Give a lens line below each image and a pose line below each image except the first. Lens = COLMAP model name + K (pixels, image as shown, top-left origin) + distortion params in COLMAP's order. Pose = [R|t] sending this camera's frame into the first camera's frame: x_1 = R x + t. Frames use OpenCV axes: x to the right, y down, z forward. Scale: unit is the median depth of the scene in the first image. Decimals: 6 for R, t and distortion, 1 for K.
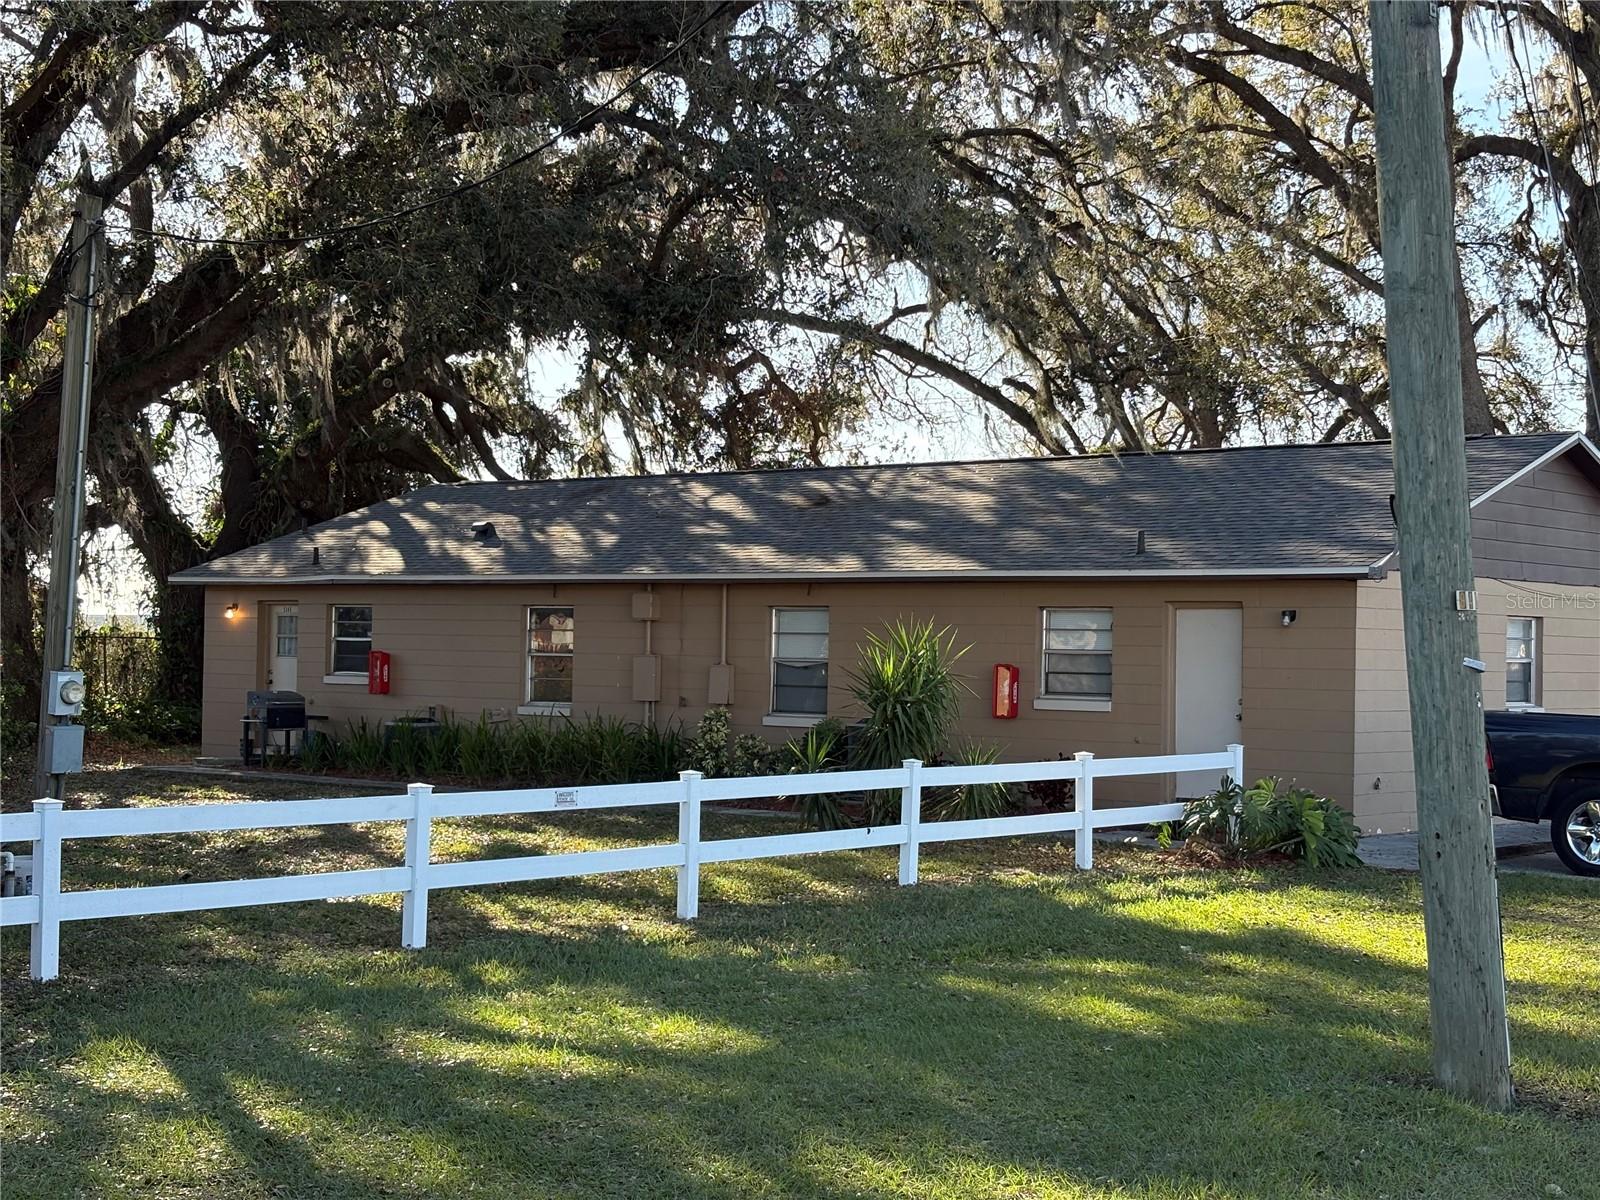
lens RADIAL K [[2401.7, 0, 800.0], [0, 2401.7, 600.0], [0, 0, 1]] dist [0.029344, -0.023752]
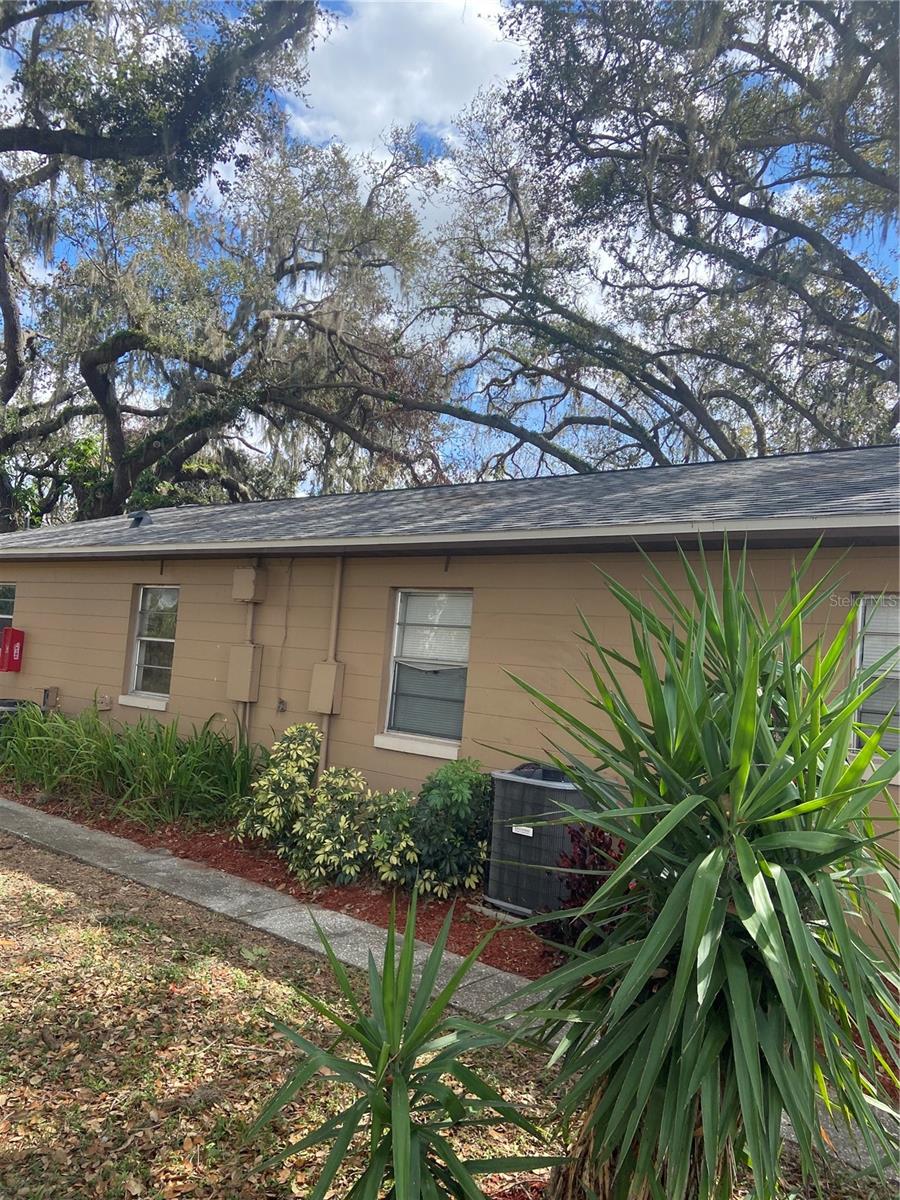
lens RADIAL K [[924.4, 0, 450.0], [0, 924.4, 600.0], [0, 0, 1]] dist [0.070467, -0.002778]
pose [[0.998185, 0.059959, -0.005535, 0.007100], [-0.060142, 0.997259, -0.043105, 0.017831], [0.002936, 0.043360, 0.999055, 0.710226]]
